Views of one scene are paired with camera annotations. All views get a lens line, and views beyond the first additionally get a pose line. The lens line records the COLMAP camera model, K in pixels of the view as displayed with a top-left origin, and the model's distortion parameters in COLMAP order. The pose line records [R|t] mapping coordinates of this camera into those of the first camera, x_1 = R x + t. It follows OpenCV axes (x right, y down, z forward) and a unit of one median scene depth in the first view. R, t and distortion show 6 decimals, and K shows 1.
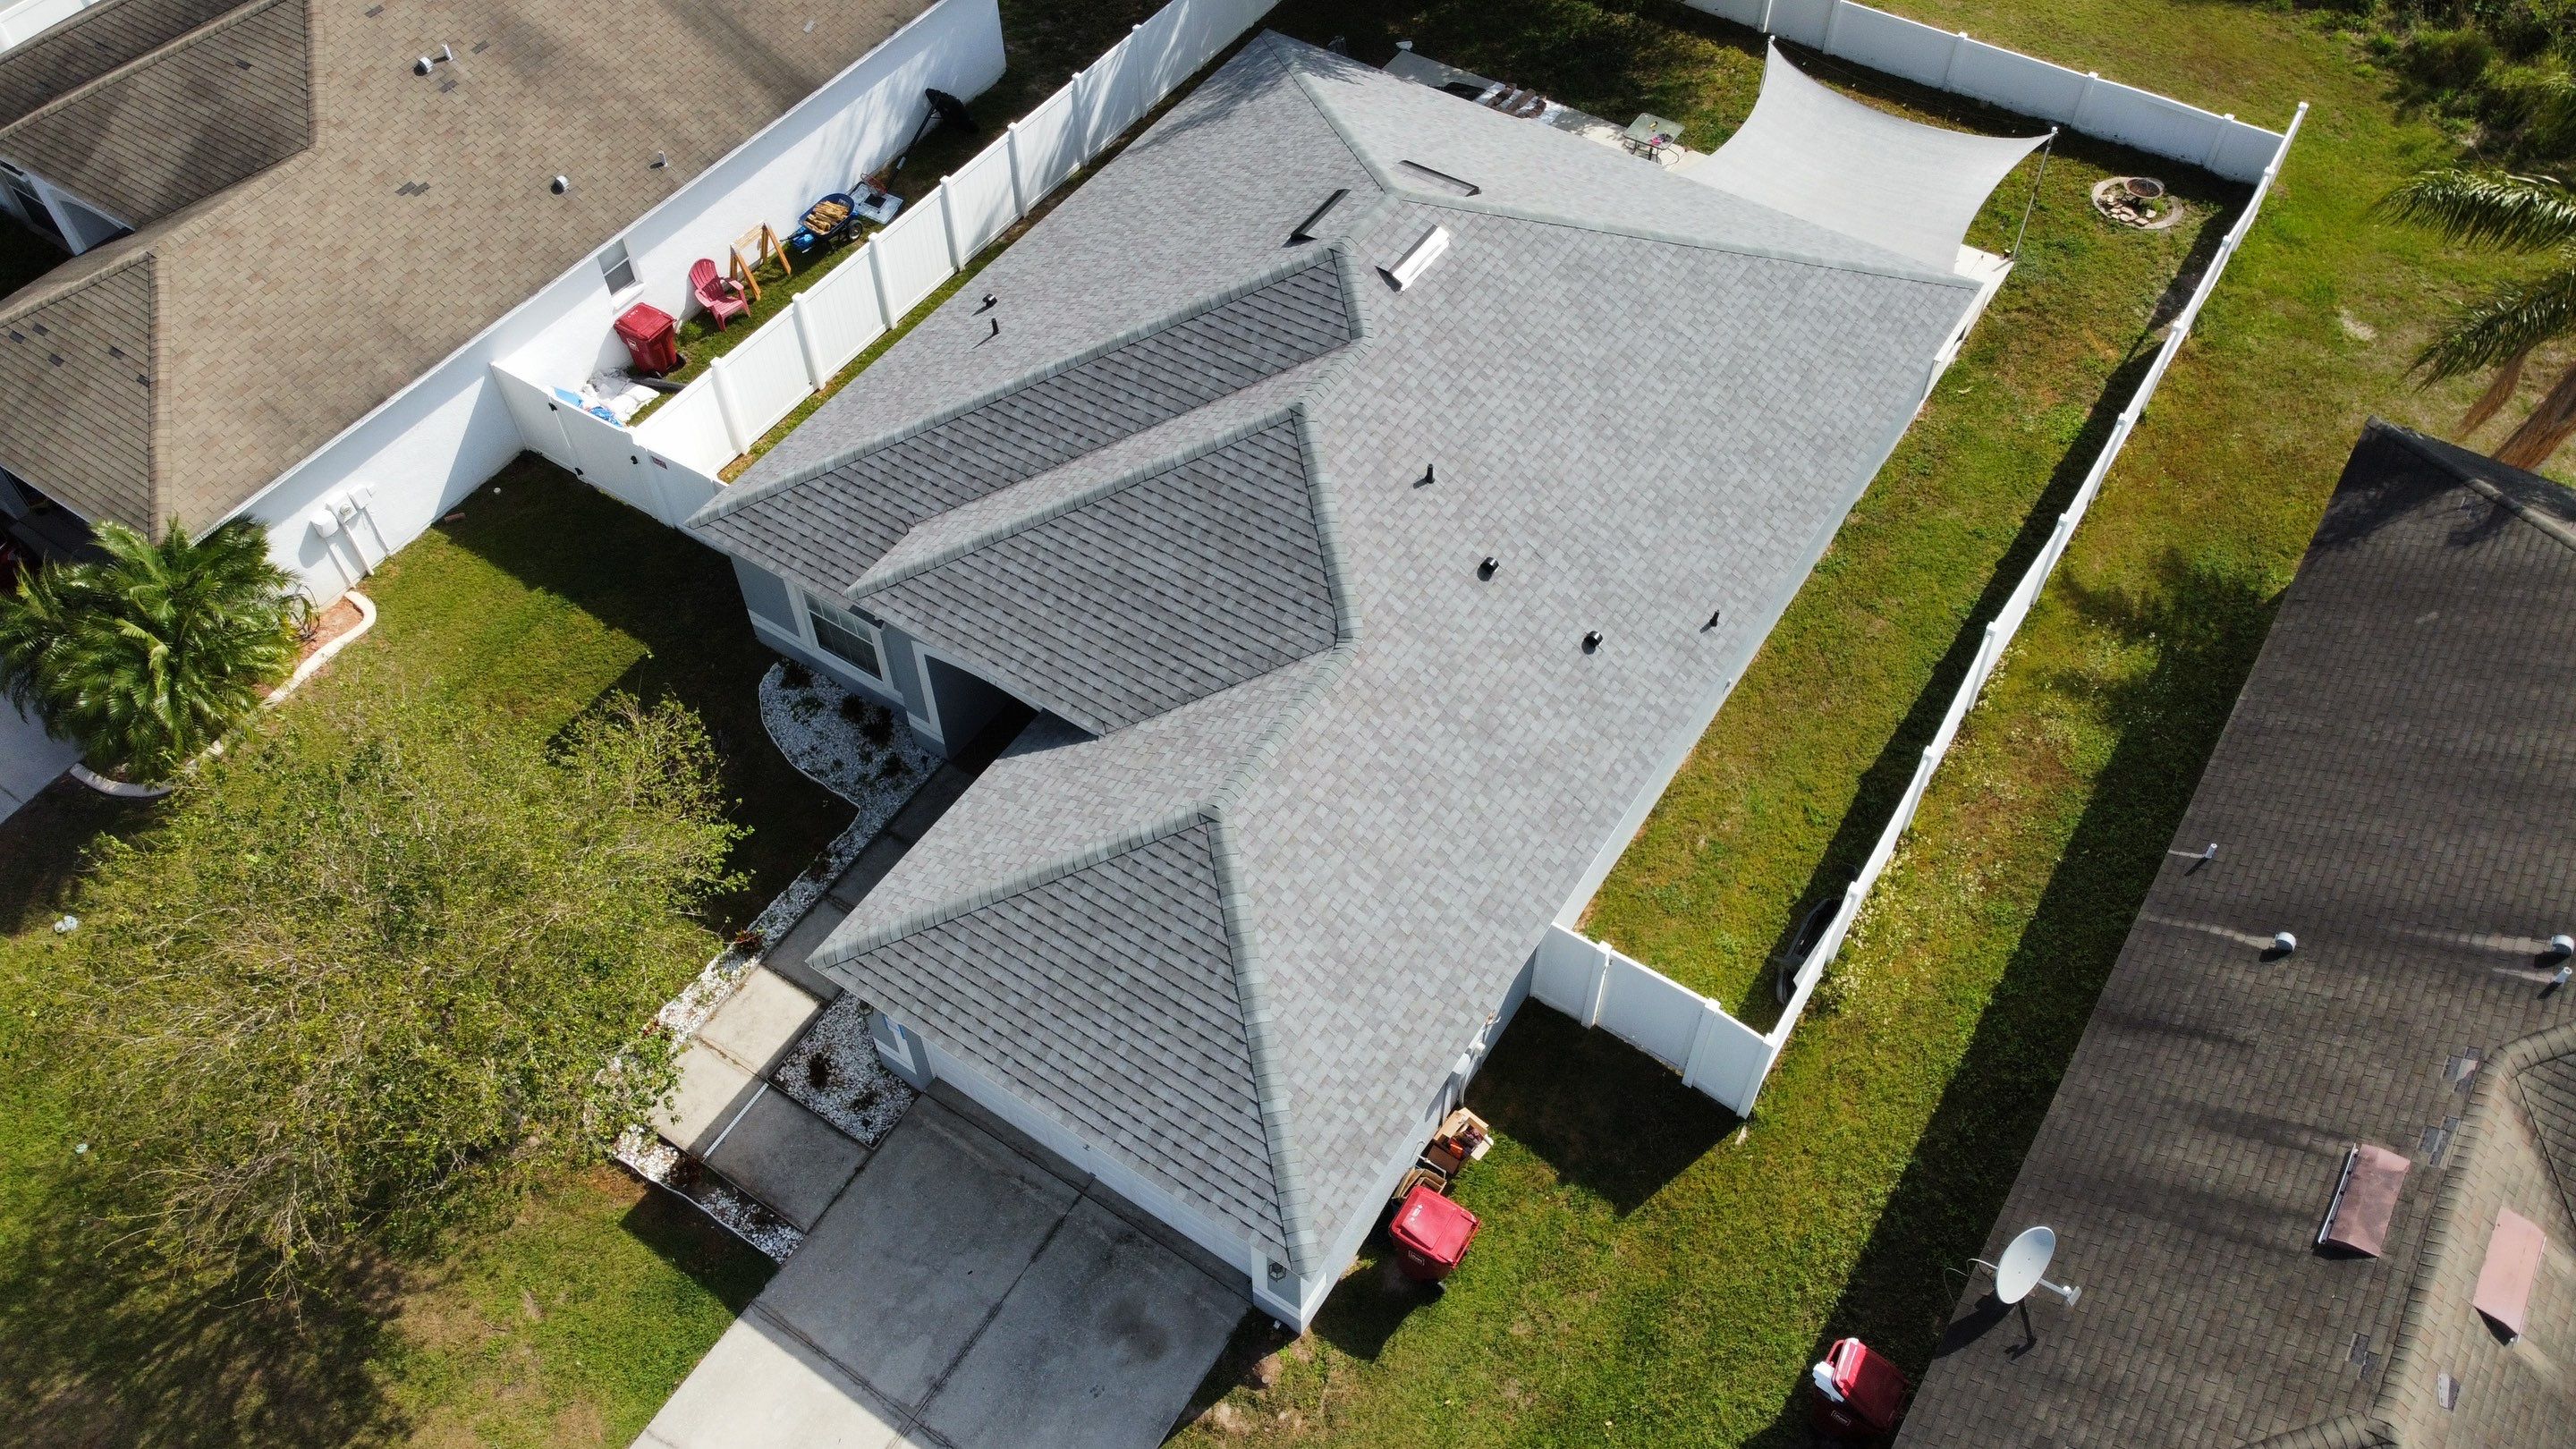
lens RADIAL K [[1941.9, 0, 1257.2], [0, 1941.9, 710.3], [0, 0, 1]] dist [0.007791, -0.013019]
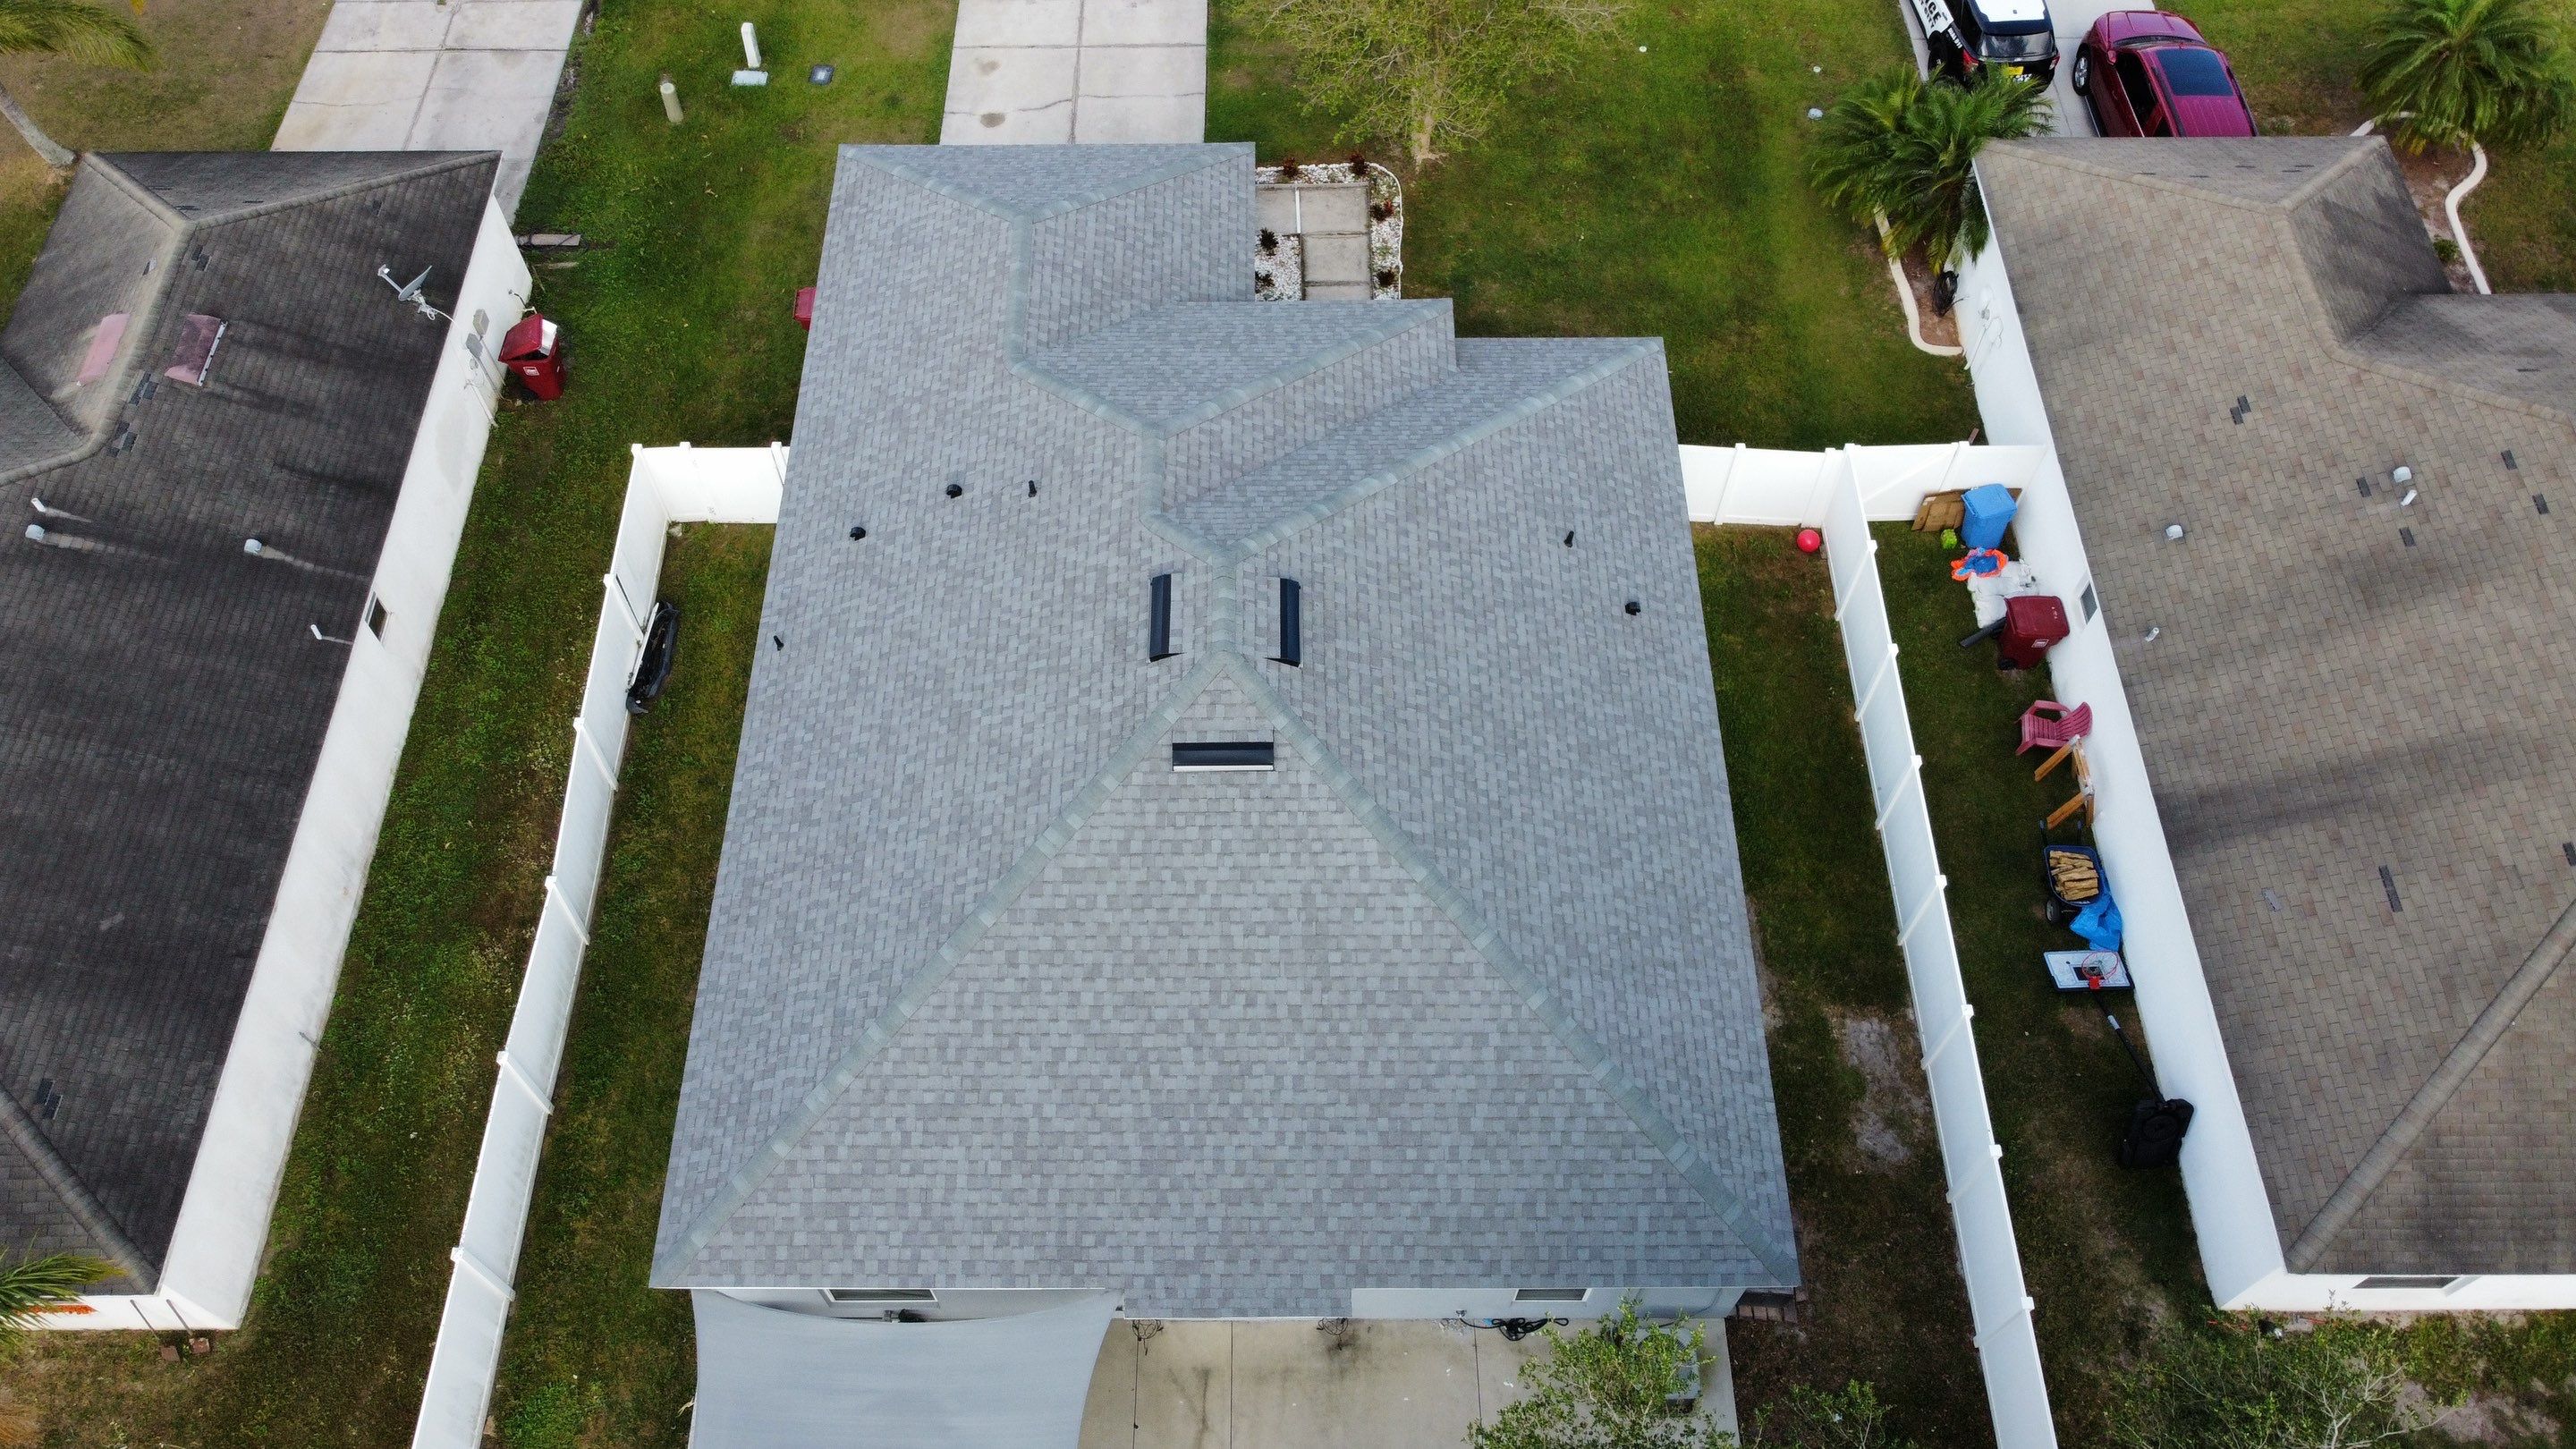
lens RADIAL K [[1941.9, 0, 1257.6], [0, 1941.9, 693.7], [0, 0, 1]] dist [0.007791, -0.013019]
pose [[-0.829809, 0.483745, -0.278222, 0.312639], [-0.418201, -0.208954, 0.883994, -1.054887], [0.369492, 0.849900, 0.375695, 0.690736]]
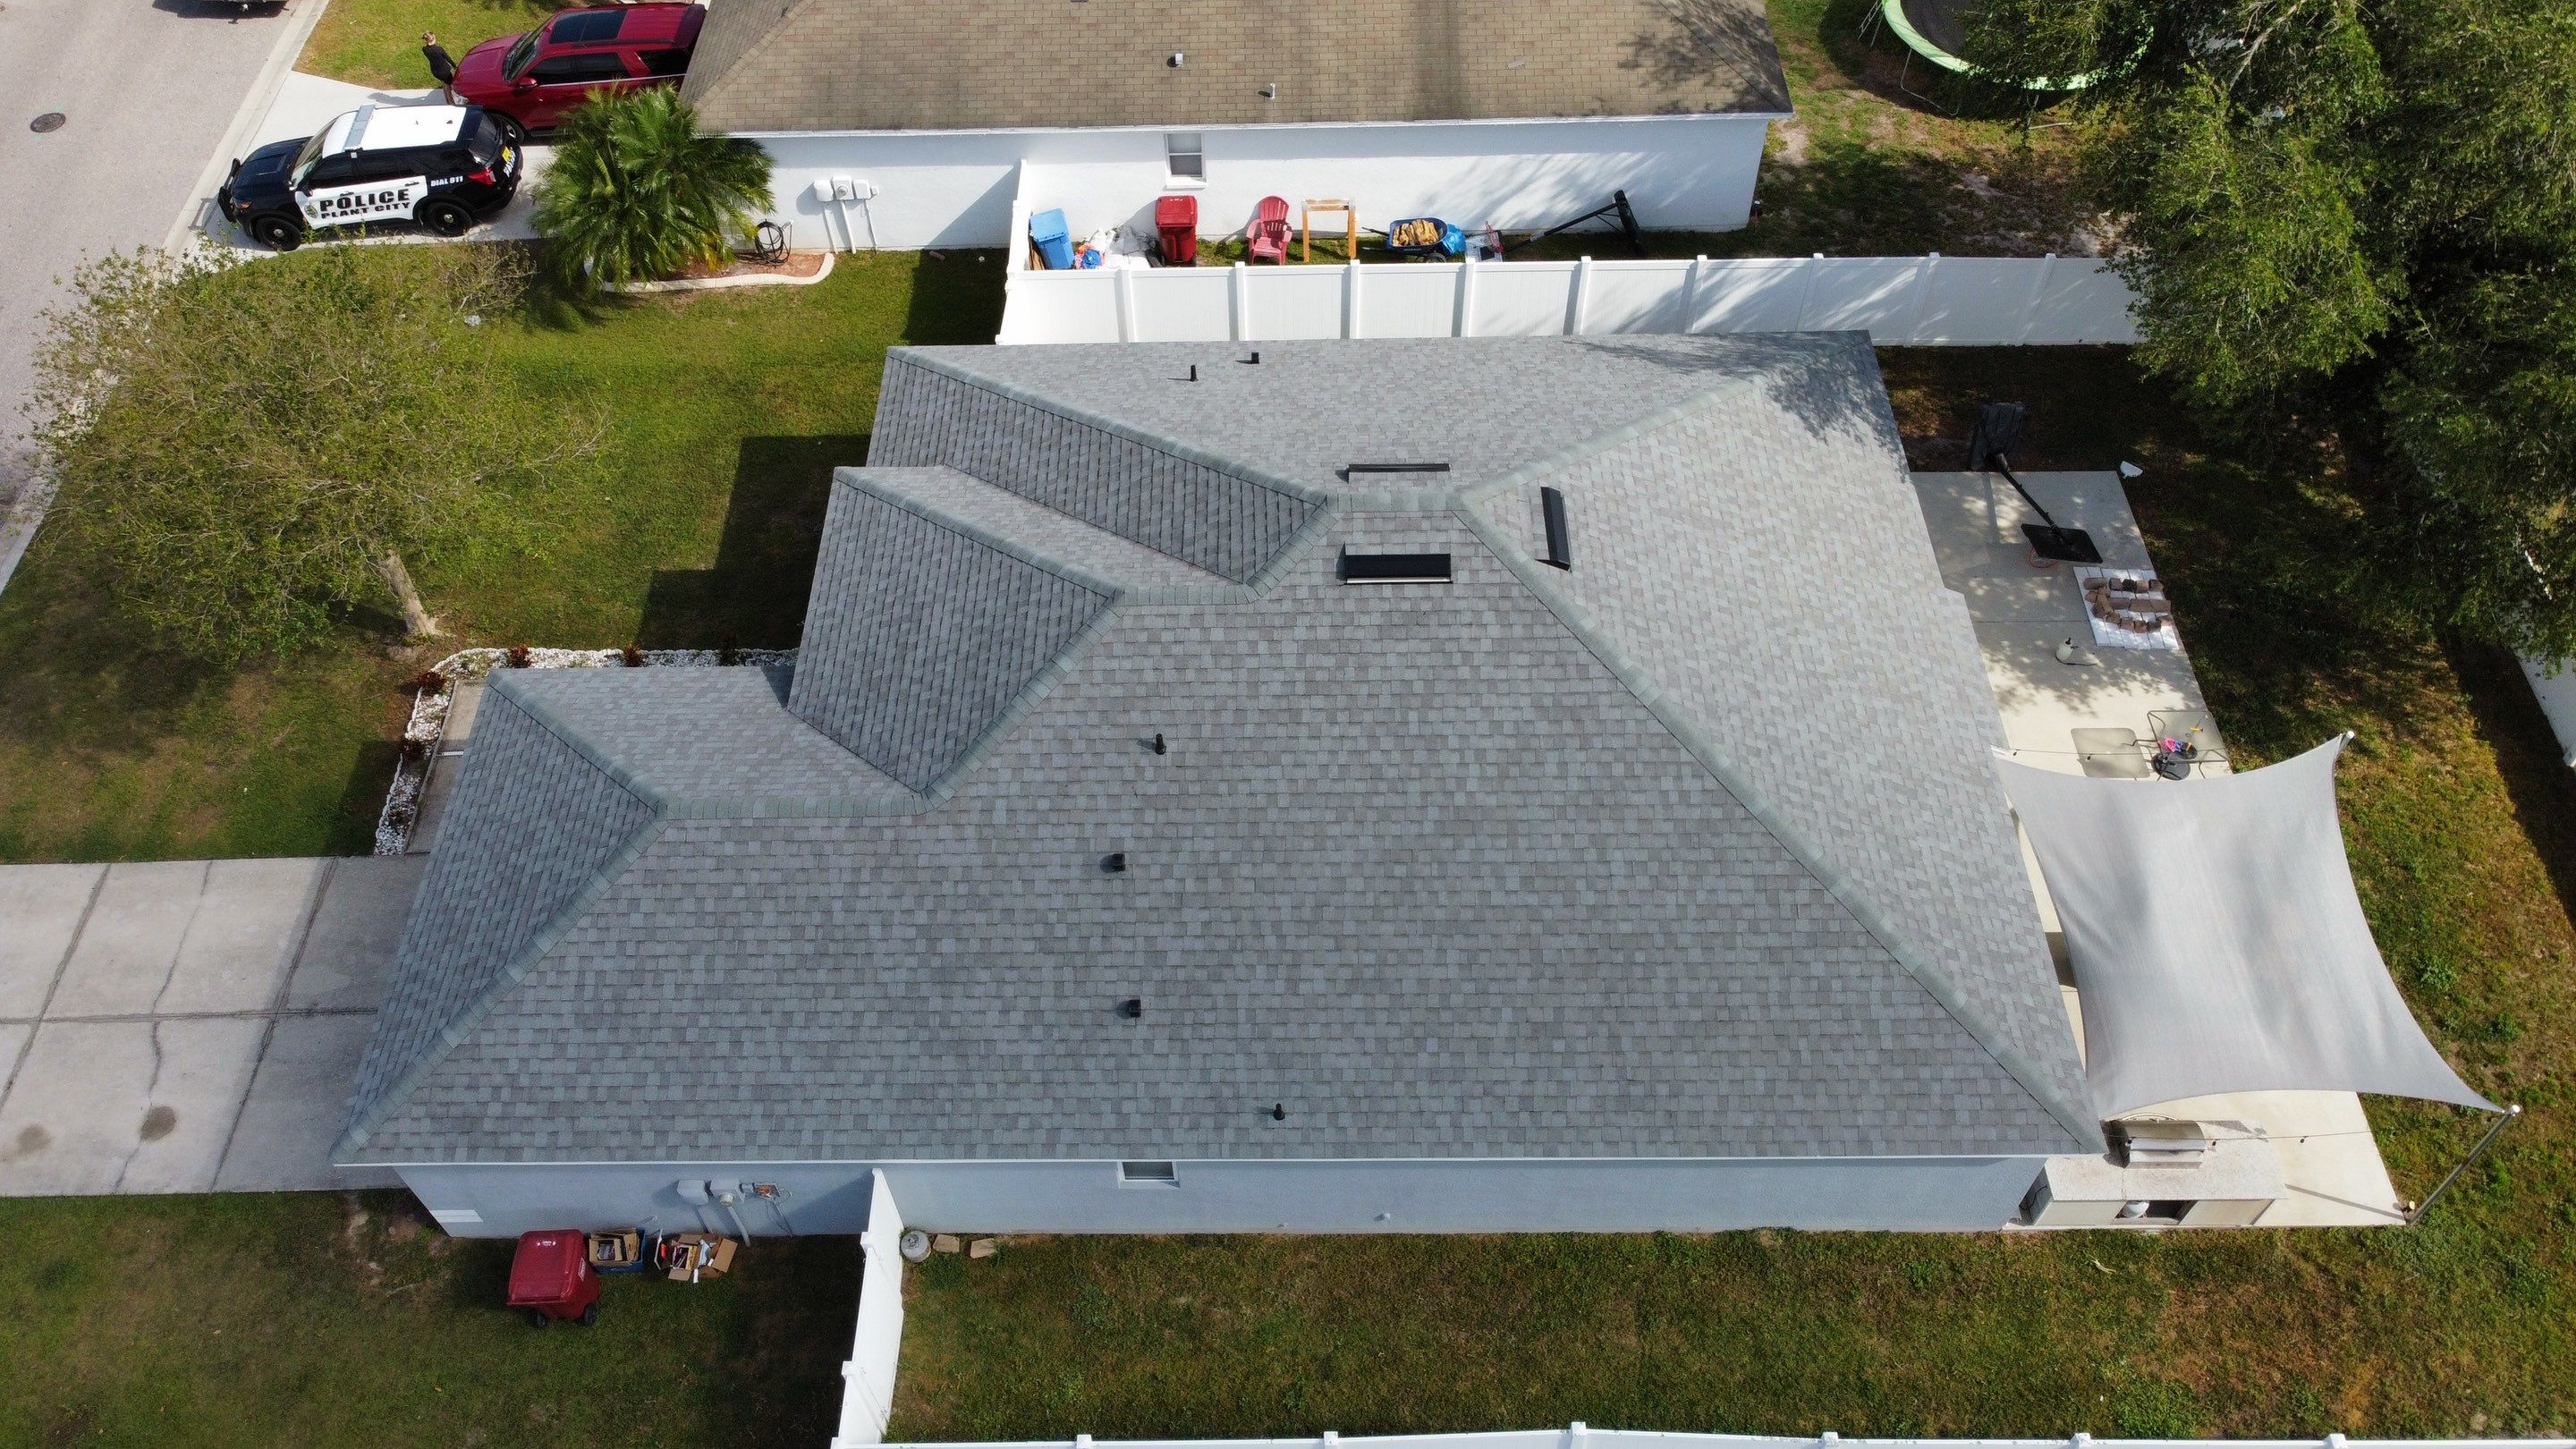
lens RADIAL K [[1941.9, 0, 1249.0], [0, 1941.9, 696.0], [0, 0, 1]] dist [0.007791, -0.013019]
pose [[0.551238, 0.648545, -0.524906, 0.522397], [-0.637766, 0.733156, 0.236088, -0.346382], [0.537952, 0.204626, 0.817763, 0.273477]]
